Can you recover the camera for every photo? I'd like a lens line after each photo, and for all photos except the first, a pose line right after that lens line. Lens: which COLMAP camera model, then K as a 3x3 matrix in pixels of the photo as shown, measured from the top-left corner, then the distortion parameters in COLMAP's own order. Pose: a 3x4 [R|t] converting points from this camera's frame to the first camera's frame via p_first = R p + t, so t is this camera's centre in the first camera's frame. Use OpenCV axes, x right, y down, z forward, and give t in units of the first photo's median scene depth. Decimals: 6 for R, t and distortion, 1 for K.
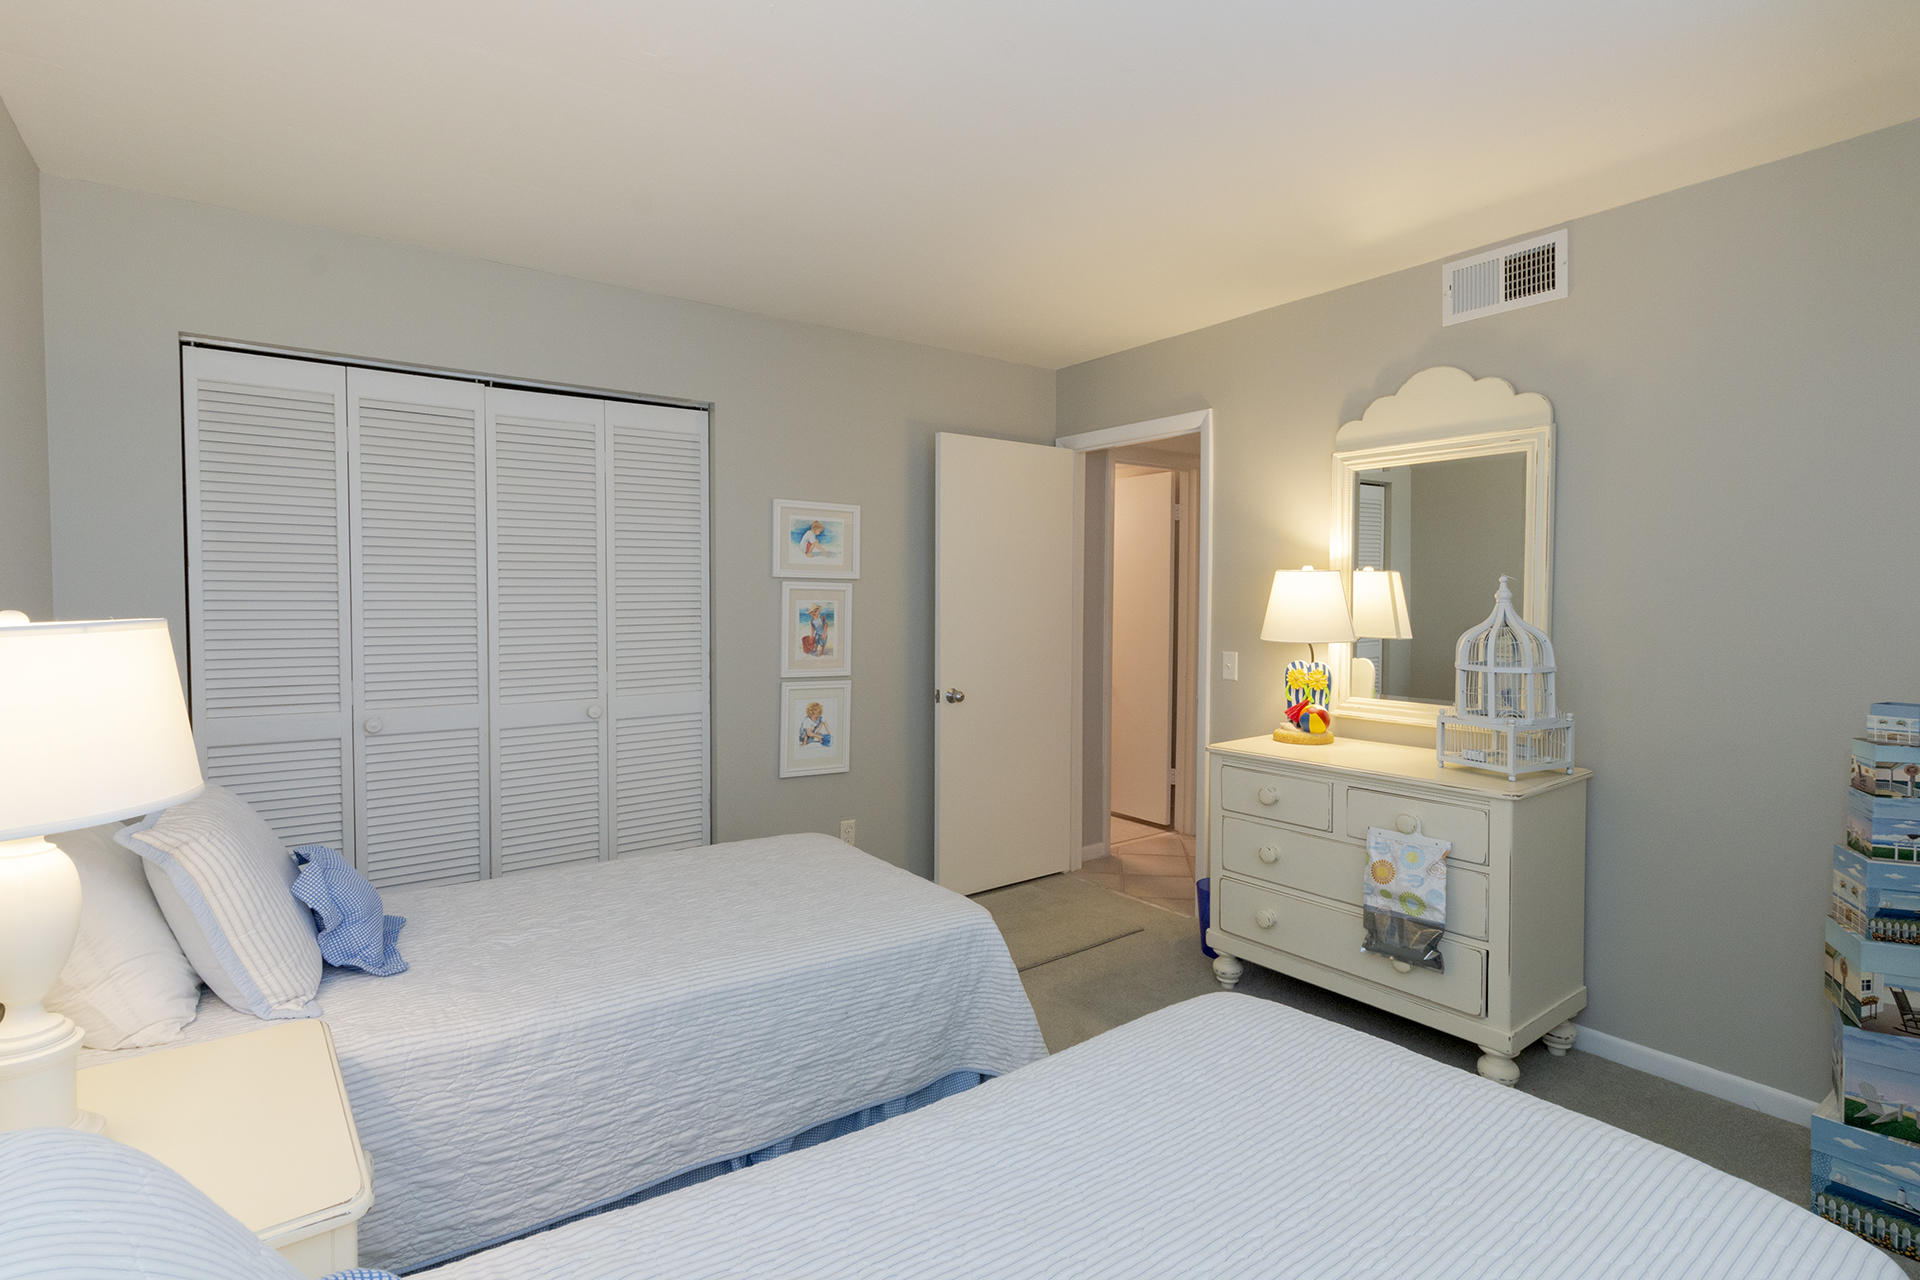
lens RADIAL K [[928.8, 0, 963.2], [0, 928.8, 630.4], [0, 0, 1]] dist [0.001343, 0.000704]
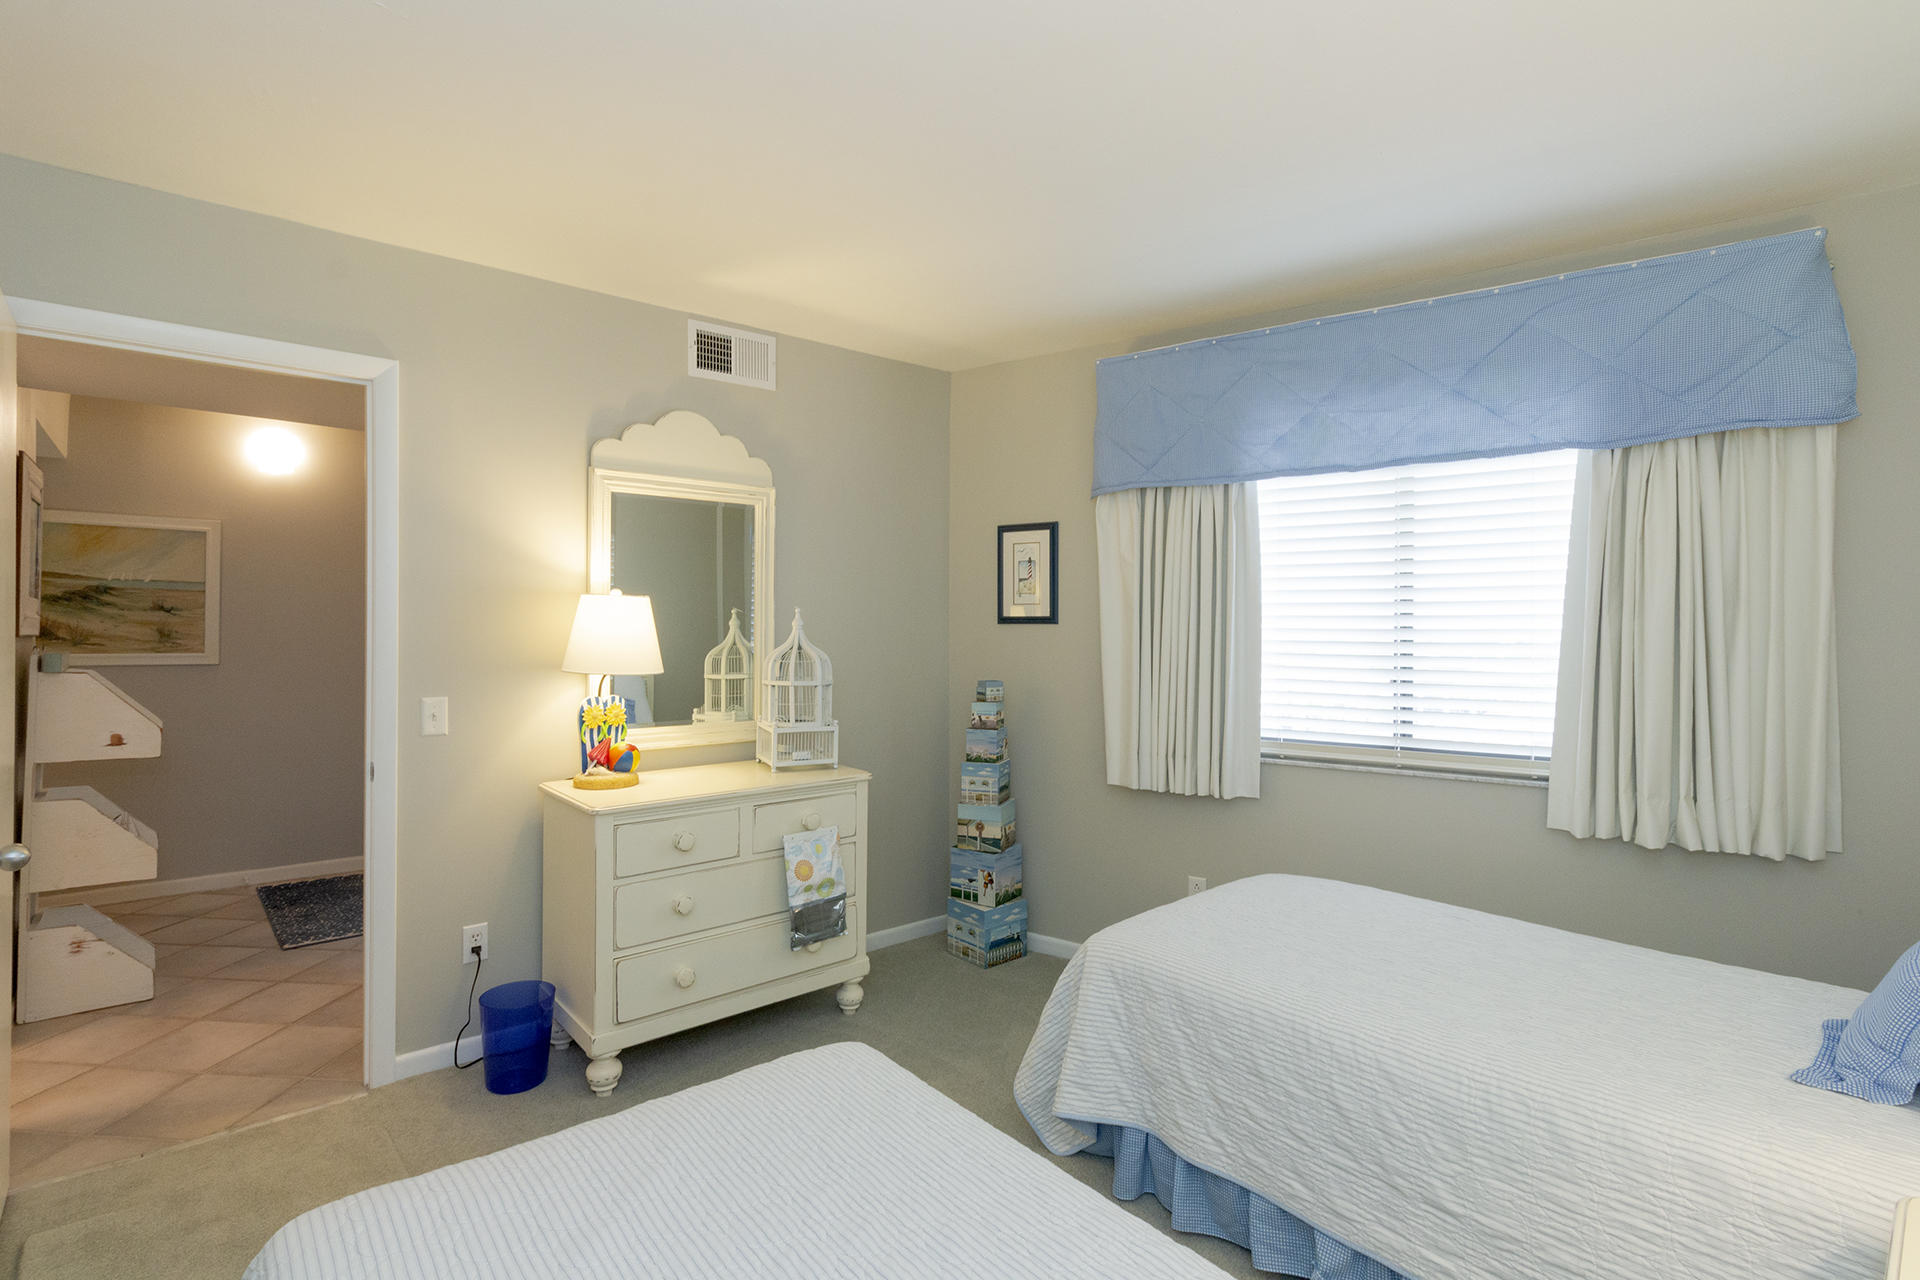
lens RADIAL K [[928.8, 0, 963.2], [0, 928.8, 630.4], [0, 0, 1]] dist [0.001343, 0.000704]
pose [[-0.064288, -0.006635, 0.997909, -0.599488], [0.031916, 0.999453, 0.008701, -0.029081], [-0.997421, 0.032409, -0.064041, 0.772477]]
